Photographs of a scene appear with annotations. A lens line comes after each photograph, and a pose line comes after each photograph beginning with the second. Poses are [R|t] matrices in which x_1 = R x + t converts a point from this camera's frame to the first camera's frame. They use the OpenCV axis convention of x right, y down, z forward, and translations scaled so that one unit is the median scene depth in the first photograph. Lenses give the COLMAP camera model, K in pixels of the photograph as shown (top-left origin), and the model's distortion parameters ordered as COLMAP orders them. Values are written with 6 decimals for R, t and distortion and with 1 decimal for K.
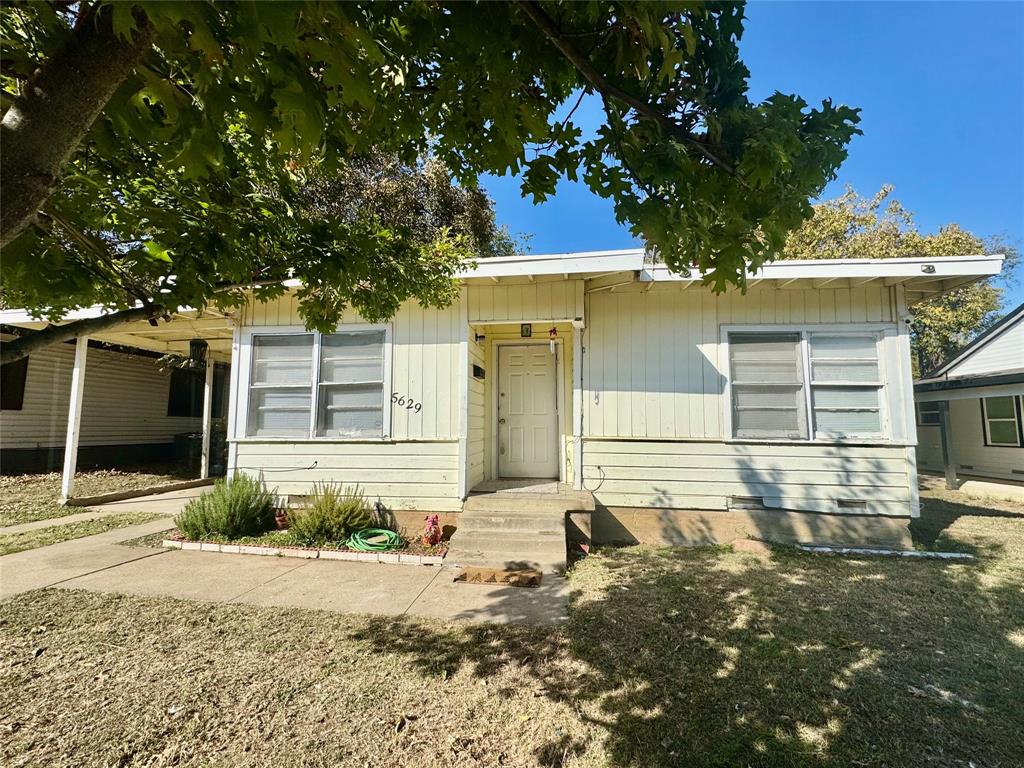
lens RADIAL K [[435.6, 0, 503.4], [0, 435.6, 372.2], [0, 0, 1]] dist [-0.001211, -0.000542]
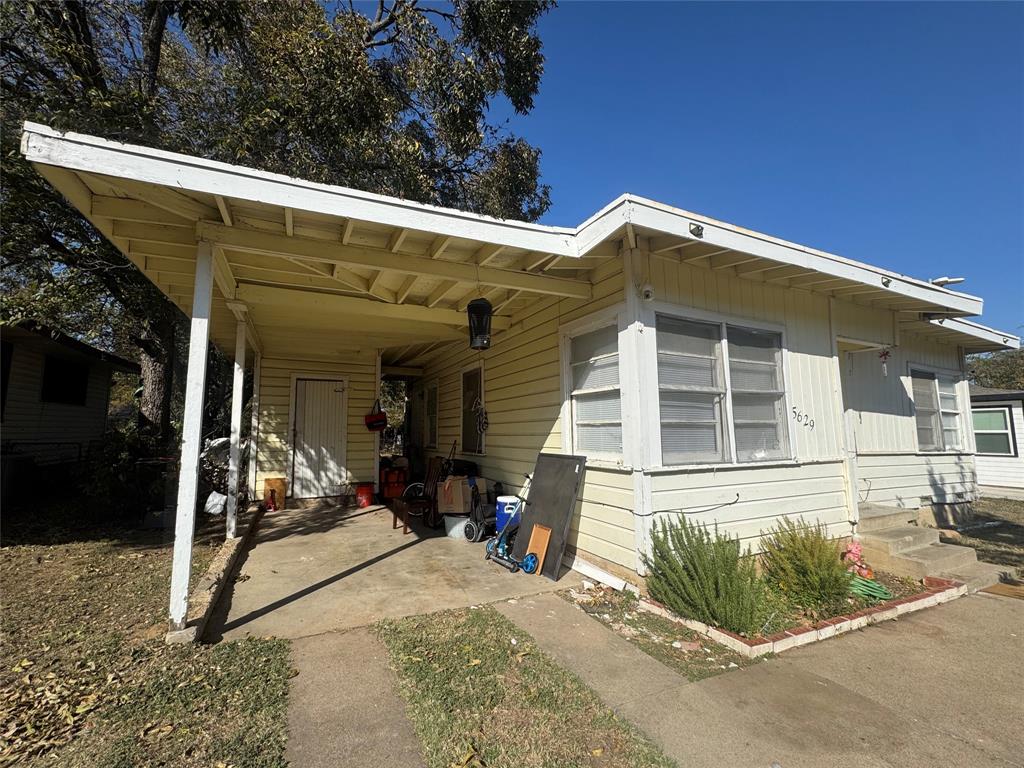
lens RADIAL K [[435.6, 0, 515.5], [0, 435.6, 388.0], [0, 0, 1]] dist [-0.001211, -0.000542]
pose [[0.831886, 0.058618, 0.551842, -1.162079], [-0.071585, 0.997433, 0.001963, 0.047151], [-0.550310, -0.041136, 0.833946, 0.582256]]
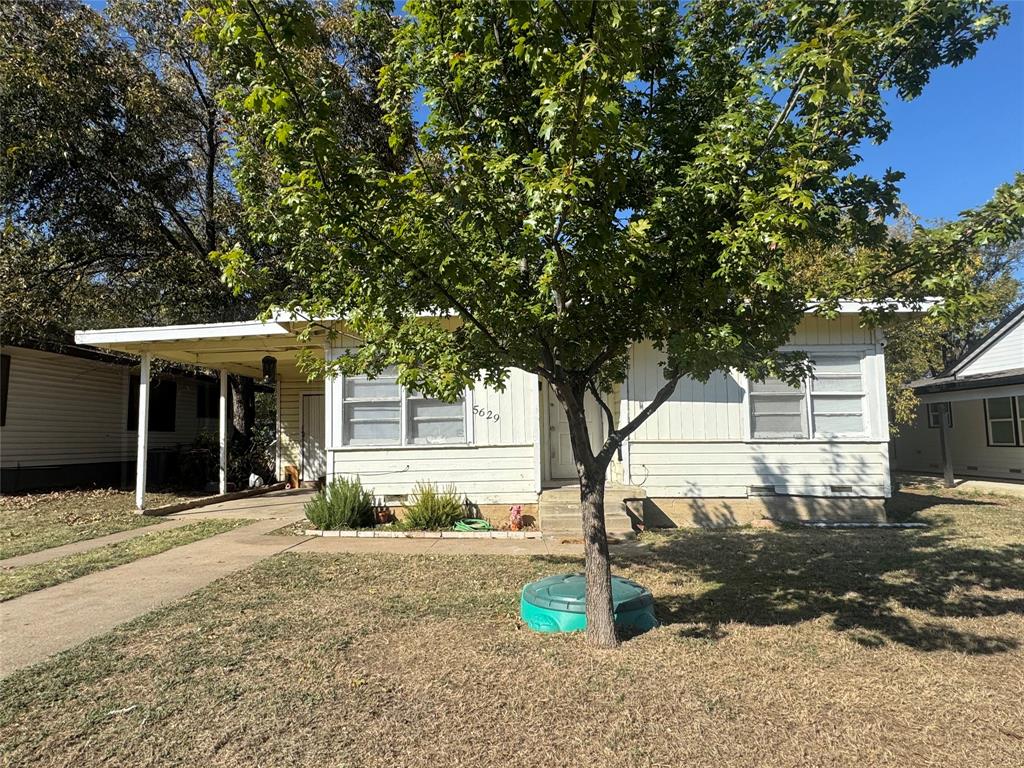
lens RADIAL K [[566.7, 0, 512.9], [0, 566.7, 388.7], [0, 0, 1]] dist [0.006822, 0.003548]
pose [[0.994506, -0.009675, 0.104228, -0.304254], [0.005521, 0.999182, 0.040067, -0.057671], [-0.104531, -0.039271, 0.993746, -0.515307]]
